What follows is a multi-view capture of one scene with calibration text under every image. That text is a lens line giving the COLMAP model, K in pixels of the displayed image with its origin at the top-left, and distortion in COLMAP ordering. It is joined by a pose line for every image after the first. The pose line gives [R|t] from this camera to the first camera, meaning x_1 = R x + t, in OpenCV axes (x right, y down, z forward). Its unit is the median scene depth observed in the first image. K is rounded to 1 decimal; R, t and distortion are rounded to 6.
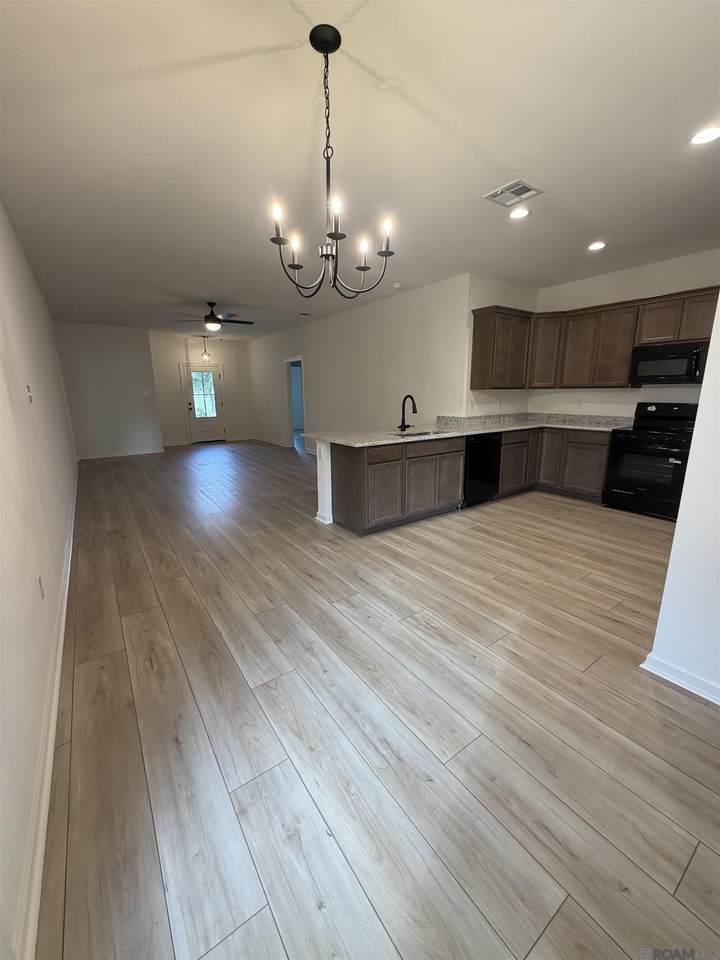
lens RADIAL K [[383.0, 0, 362.2], [0, 383.0, 482.2], [0, 0, 1]] dist [-0.000562, 0.000124]
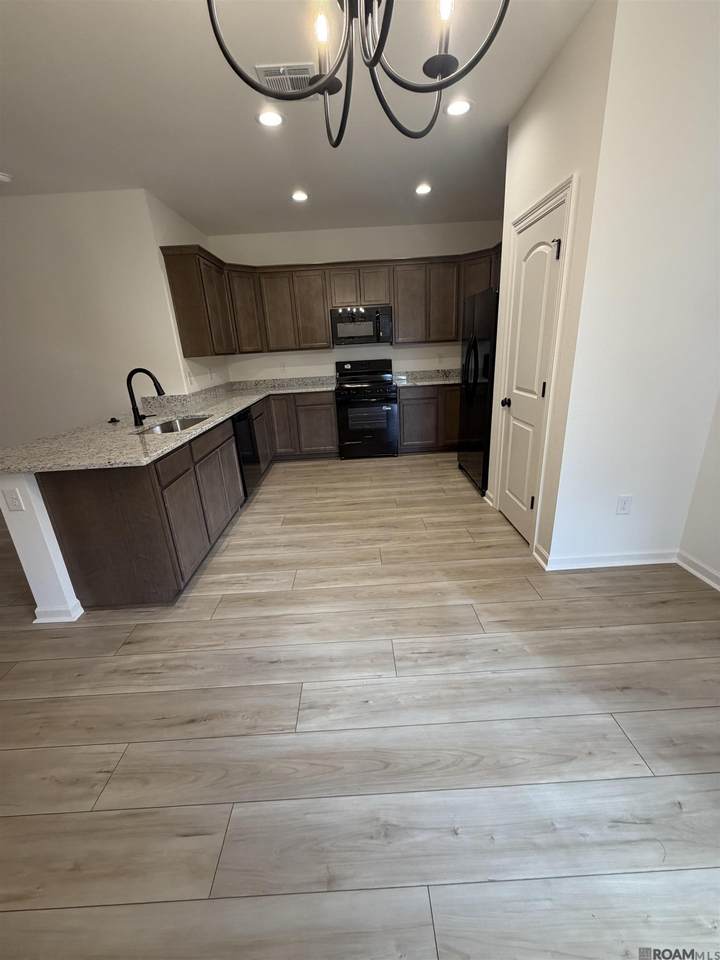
lens RADIAL K [[383.0, 0, 367.6], [0, 383.0, 479.1], [0, 0, 1]] dist [-0.000562, 0.000124]
pose [[0.558007, -0.292241, 0.776675, -0.274701], [0.241007, 0.952668, 0.185309, -0.097595], [-0.794068, 0.083780, 0.602028, 0.410316]]
